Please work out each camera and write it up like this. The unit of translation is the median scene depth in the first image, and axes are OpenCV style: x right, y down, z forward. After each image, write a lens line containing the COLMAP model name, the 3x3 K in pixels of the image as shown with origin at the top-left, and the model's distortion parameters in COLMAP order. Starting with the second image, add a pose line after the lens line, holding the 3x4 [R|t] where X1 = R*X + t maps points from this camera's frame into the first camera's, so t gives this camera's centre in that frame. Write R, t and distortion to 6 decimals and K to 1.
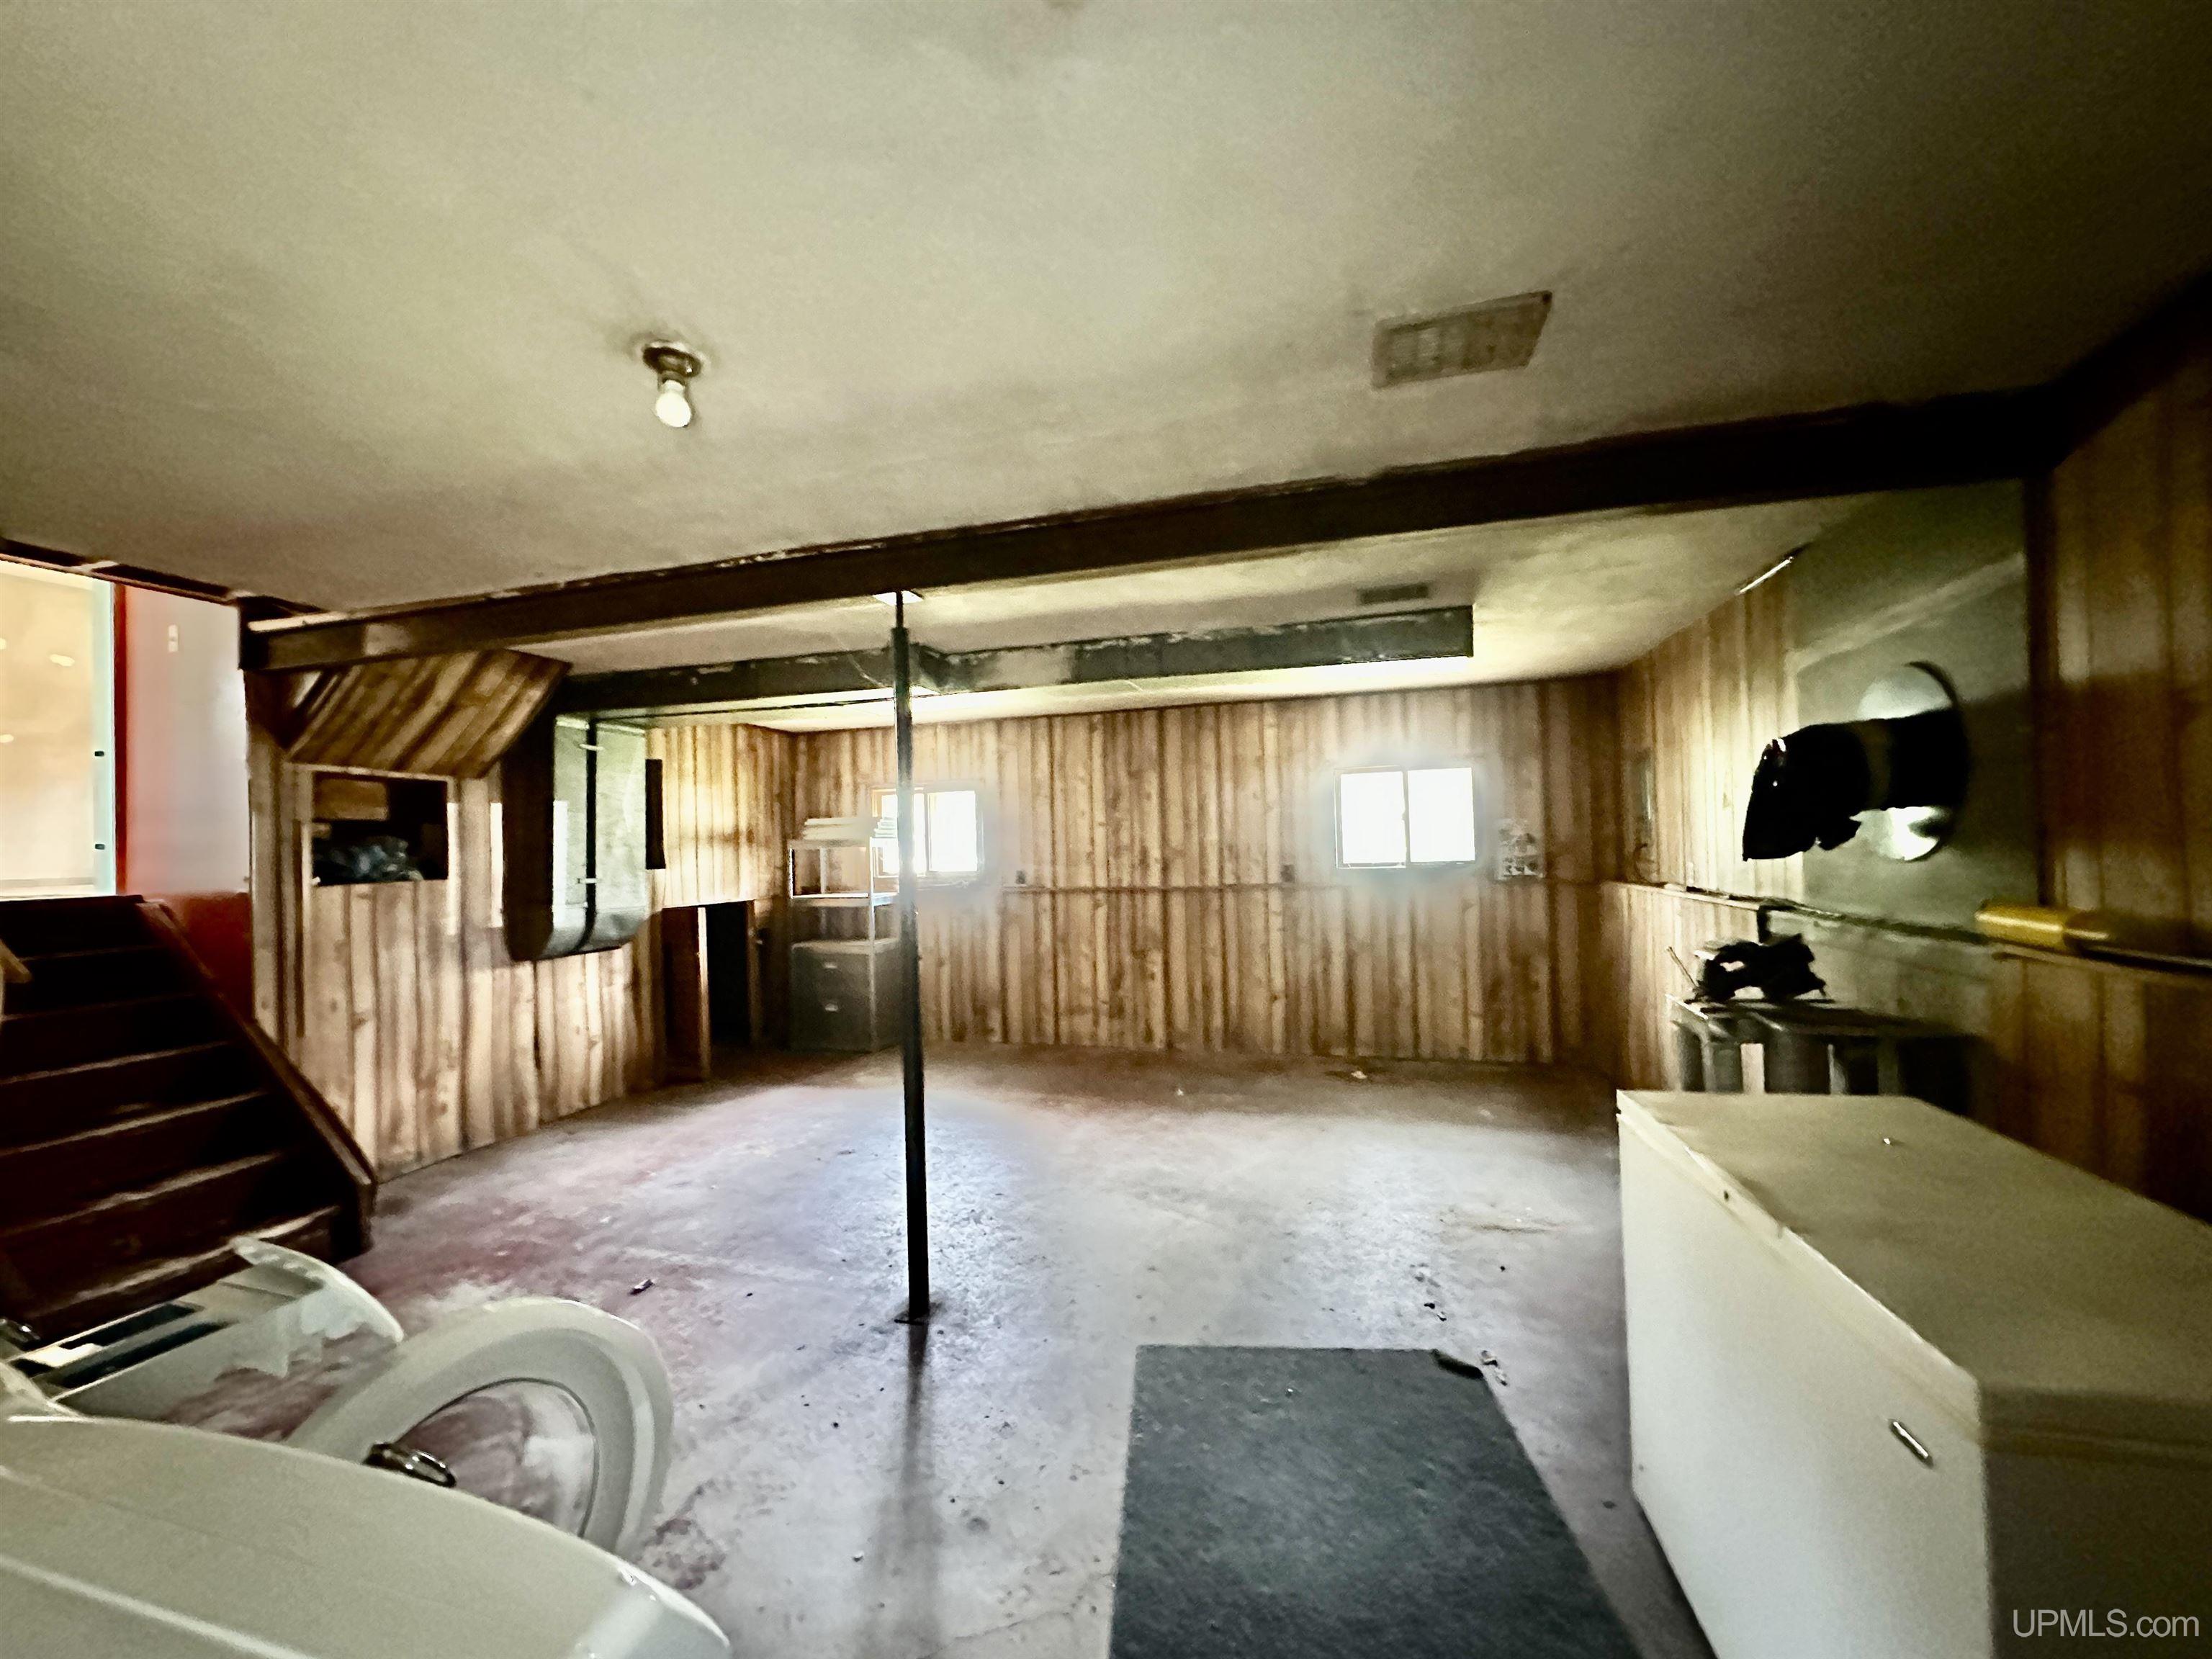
lens RADIAL K [[886.2, 0, 1101.8], [0, 886.2, 836.5], [0, 0, 1]] dist [0.000964, 0.000321]
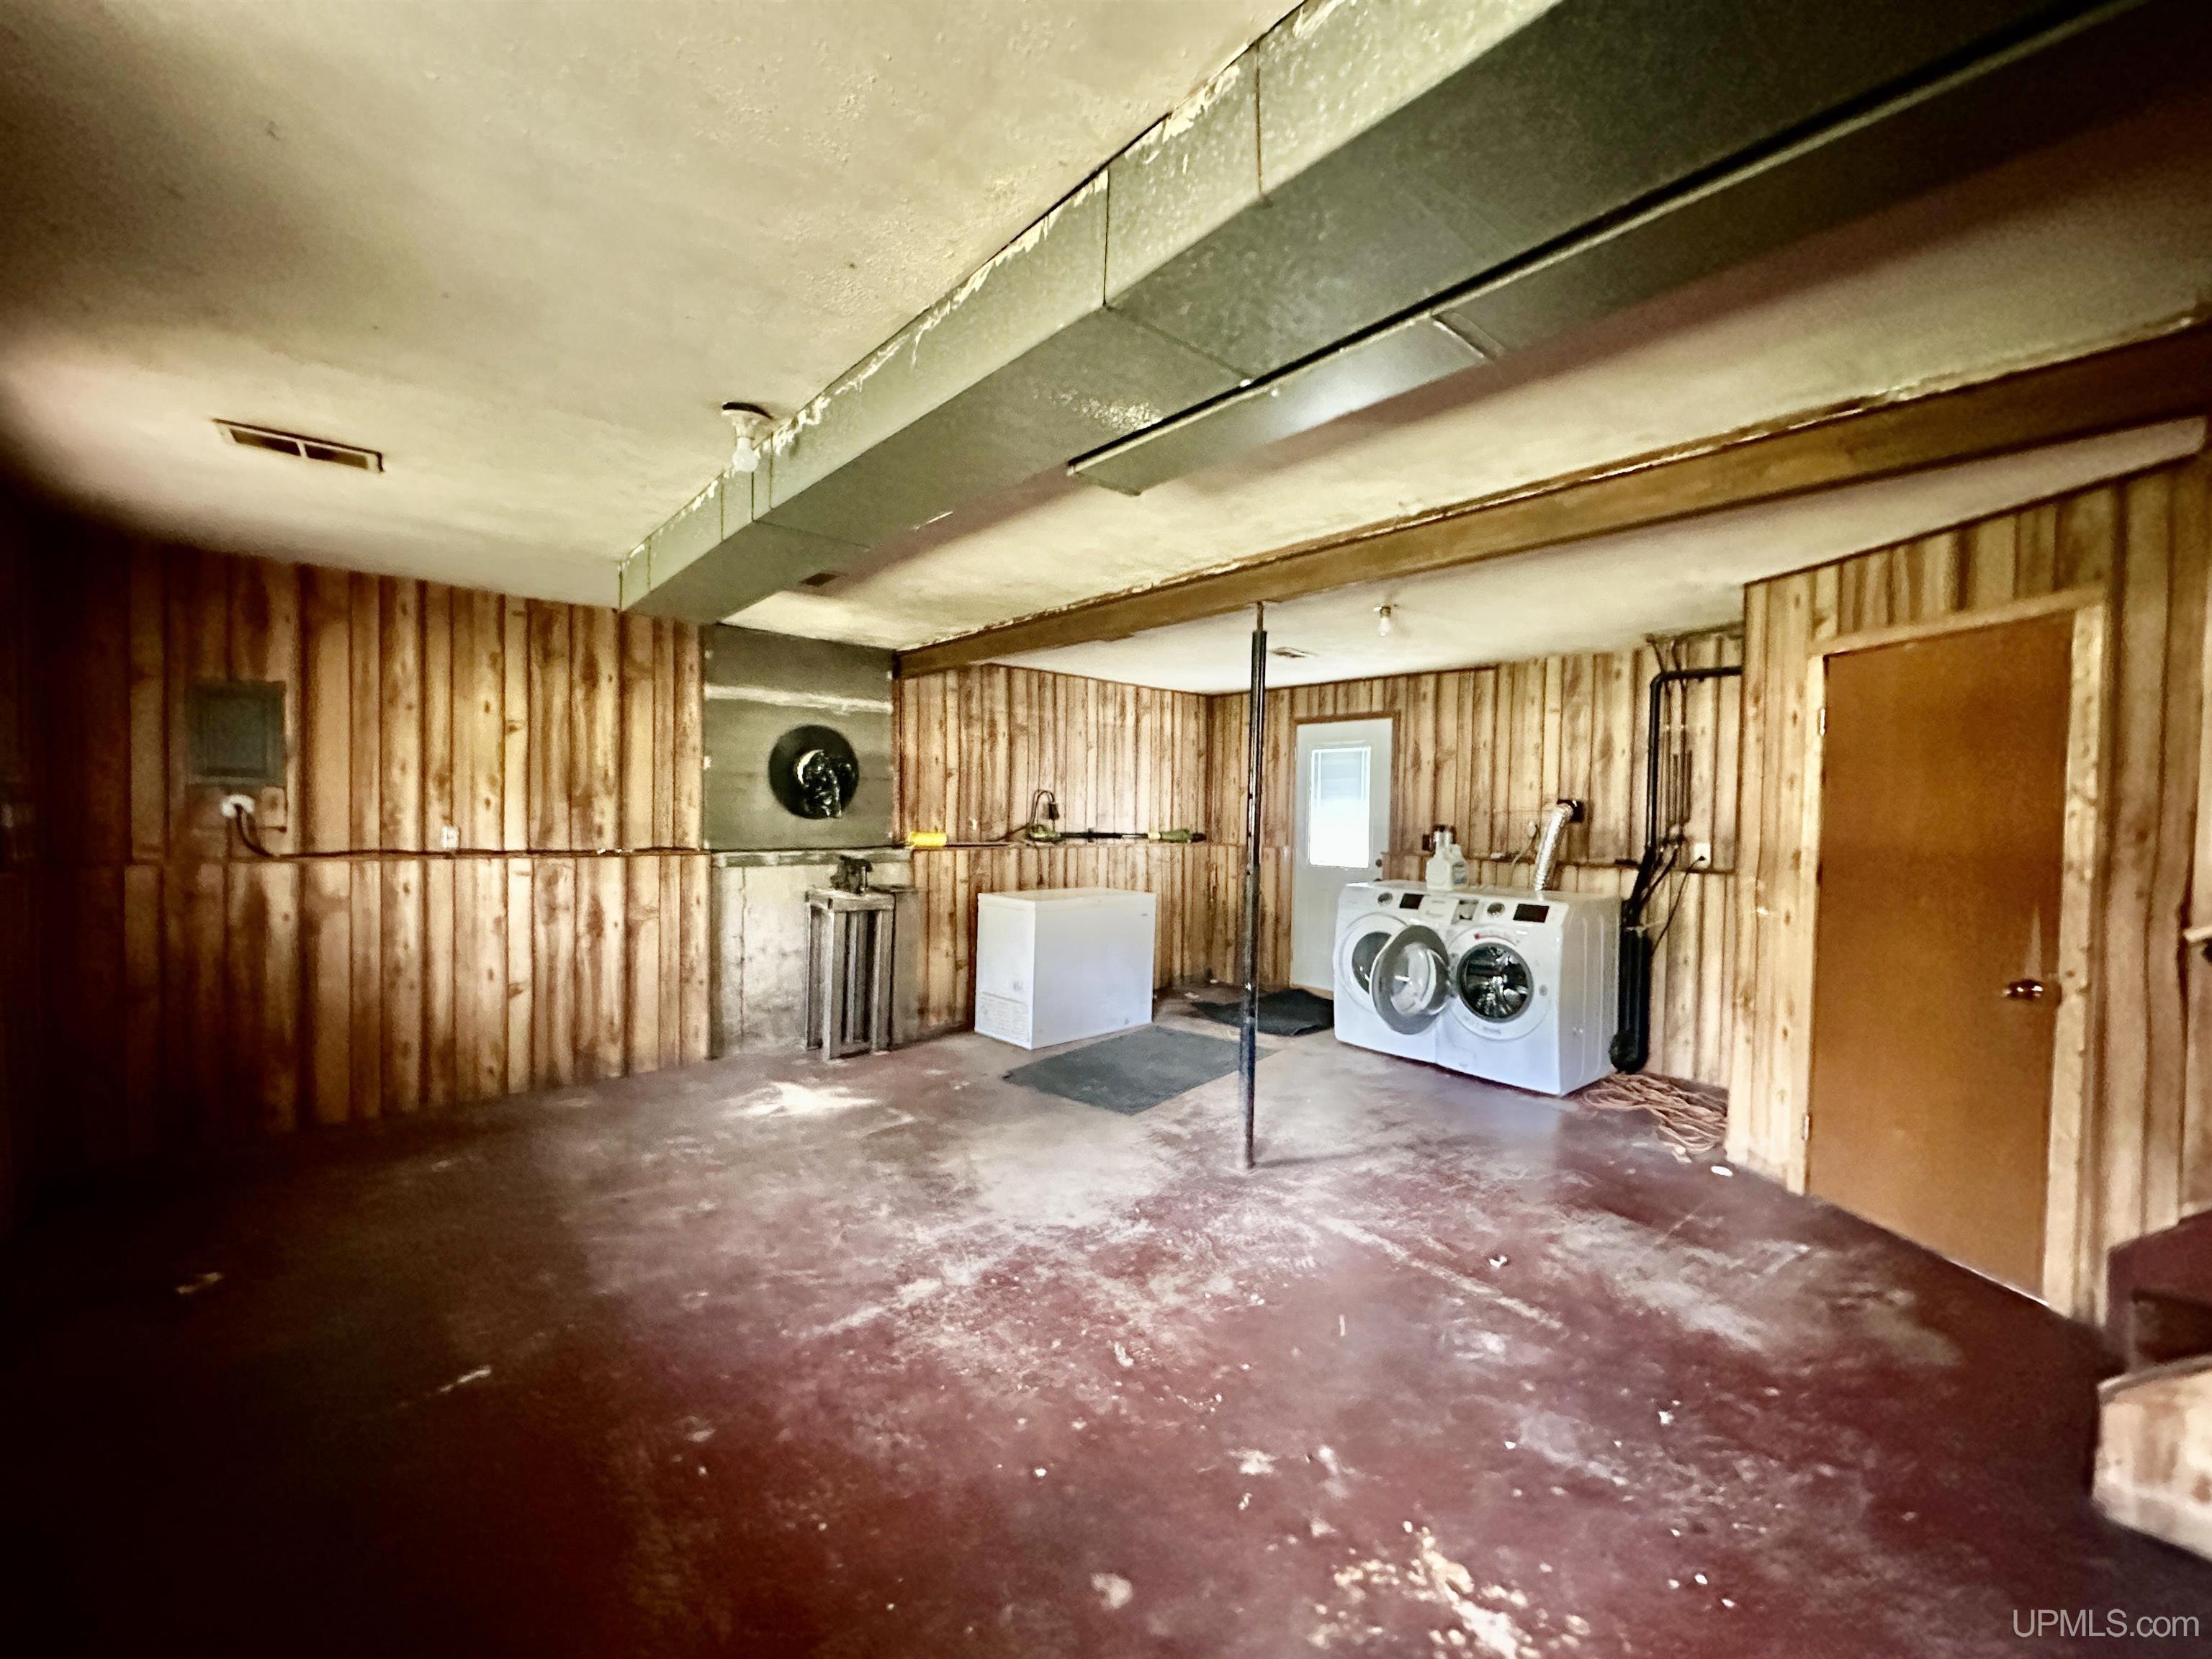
lens RADIAL K [[888.2, 0, 1107.4], [0, 888.2, 828.7], [0, 0, 1]] dist [-0.002552, 0.000199]
pose [[-0.847373, 0.000651, 0.530998, -0.329218], [-0.001592, 0.999992, -0.003766, 0.023740], [-0.530996, -0.004037, -0.847365, 1.004007]]
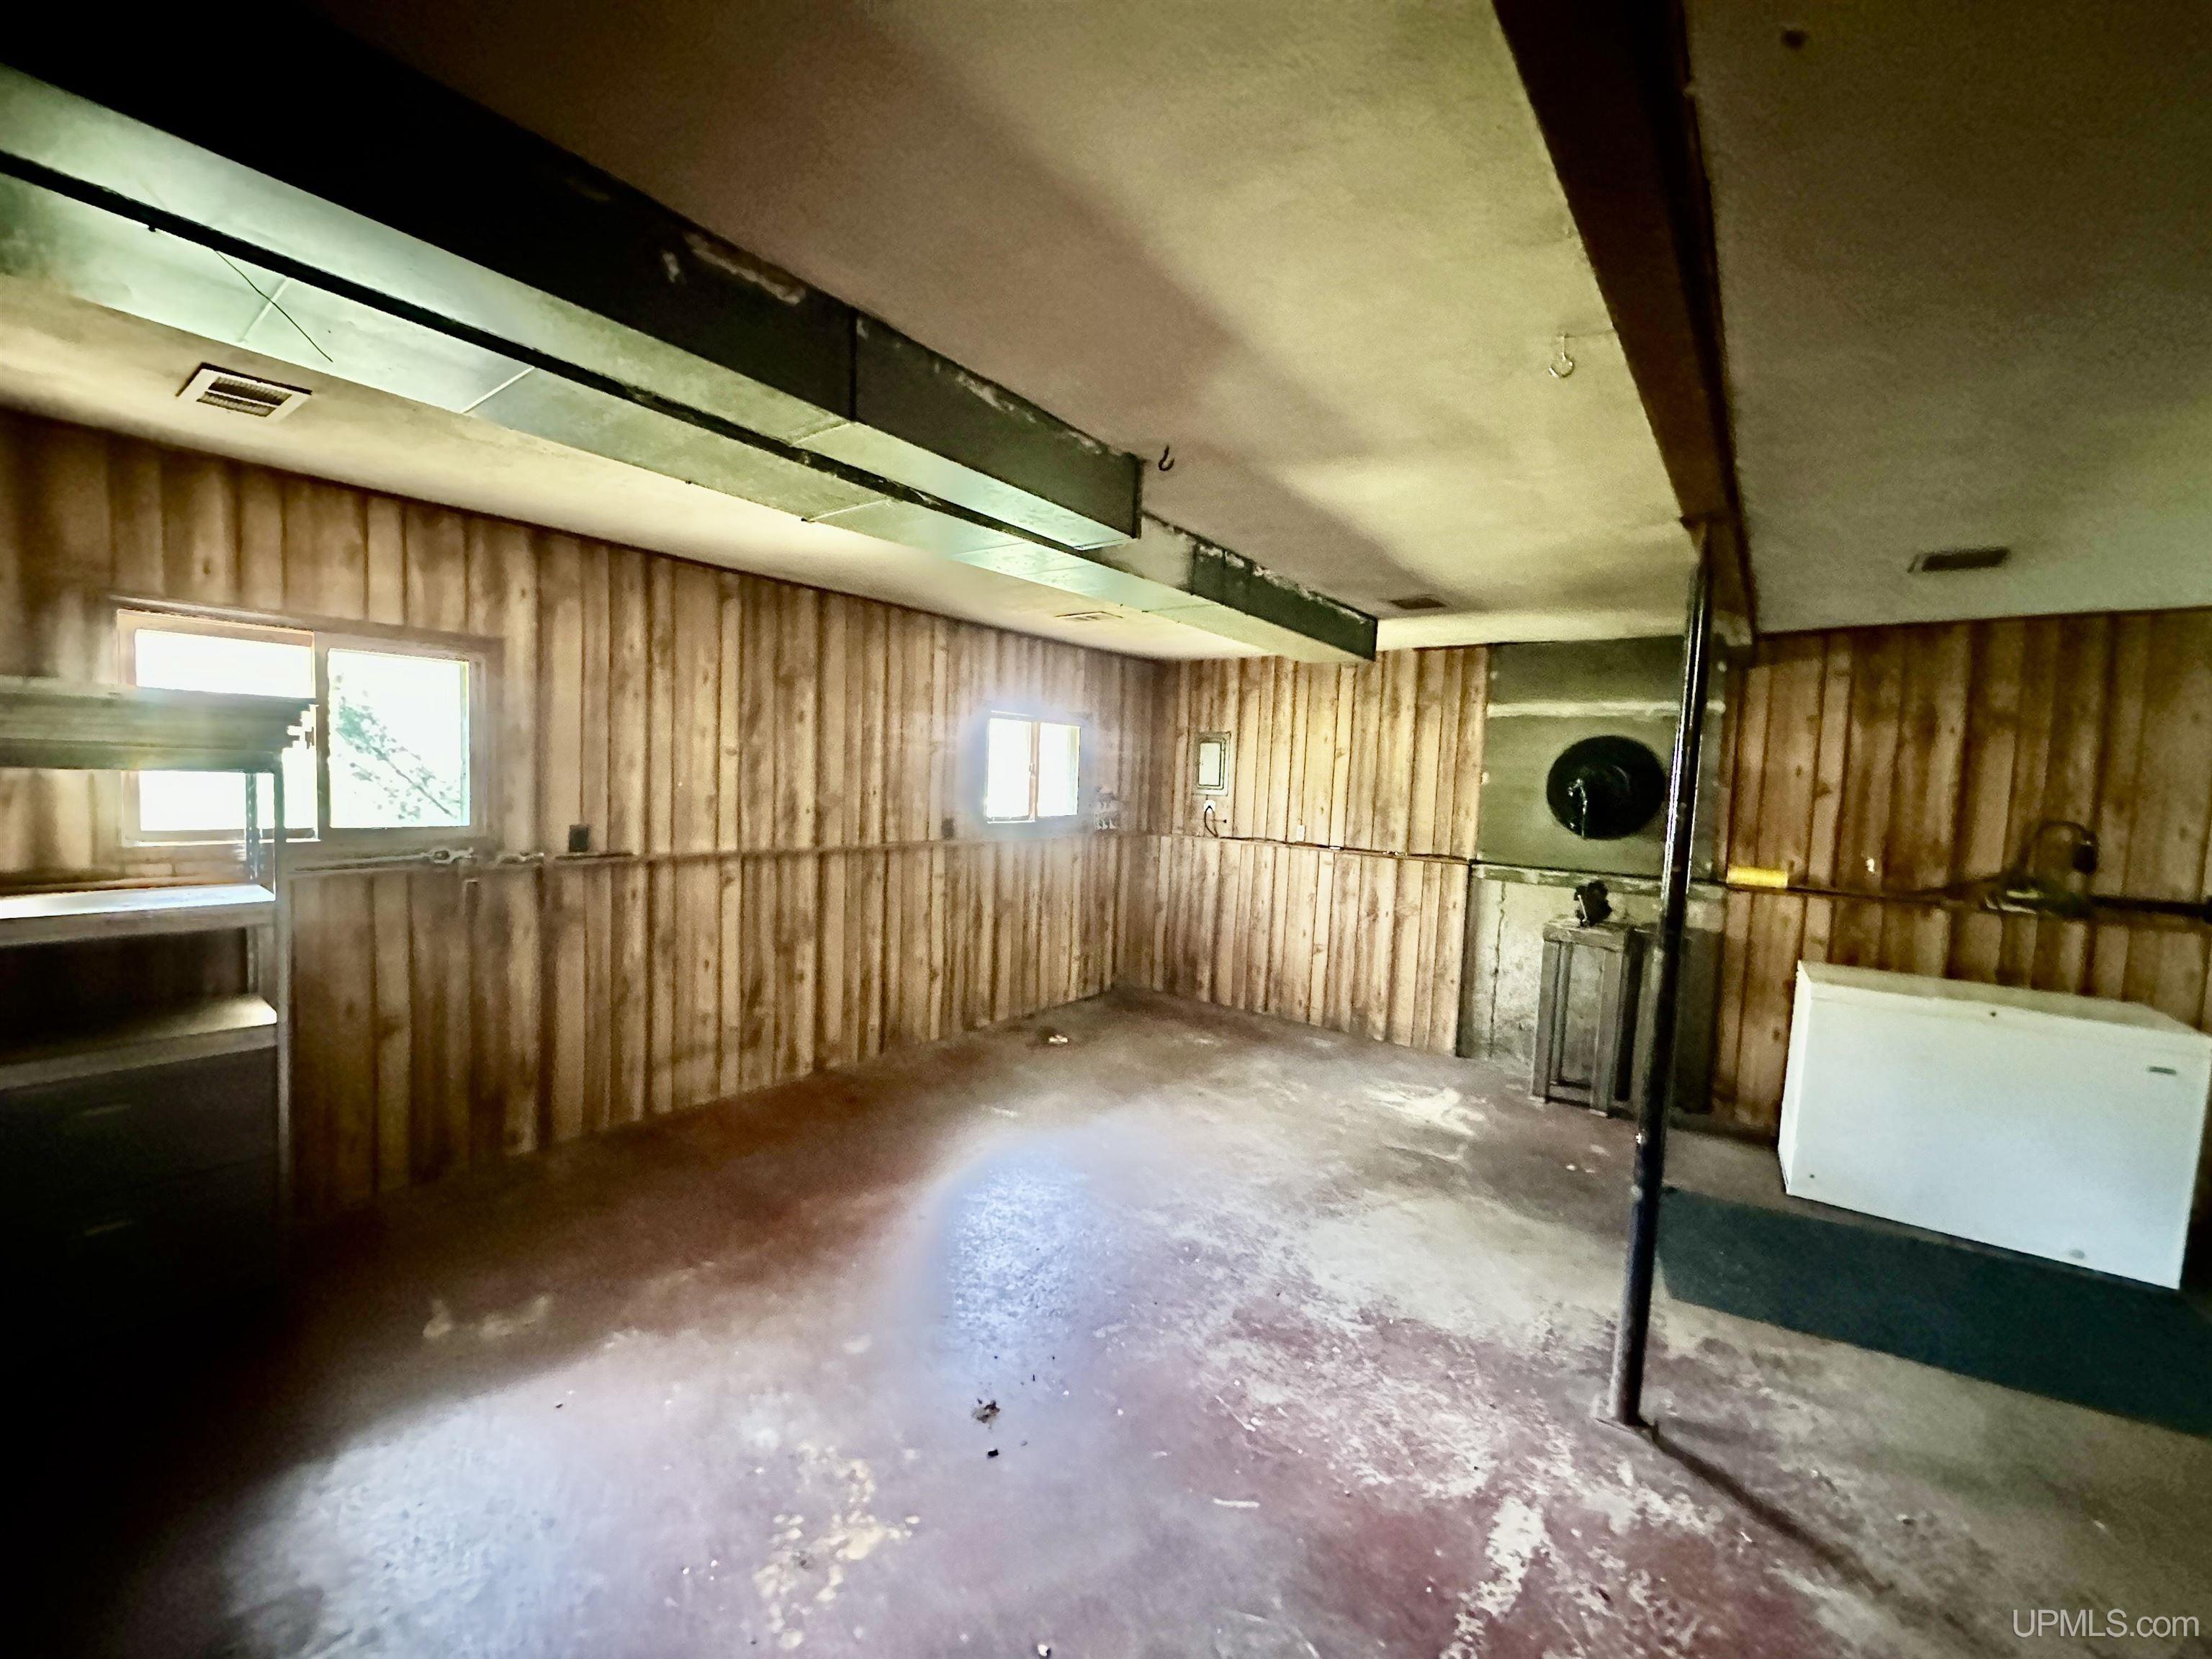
lens RADIAL K [[886.2, 0, 1101.8], [0, 886.2, 836.5], [0, 0, 1]] dist [0.000964, 0.000321]
pose [[0.362037, -0.026267, 0.931793, -0.515495], [-0.063224, 0.996609, 0.052659, -0.004569], [-0.930017, -0.077976, 0.359149, 0.548483]]
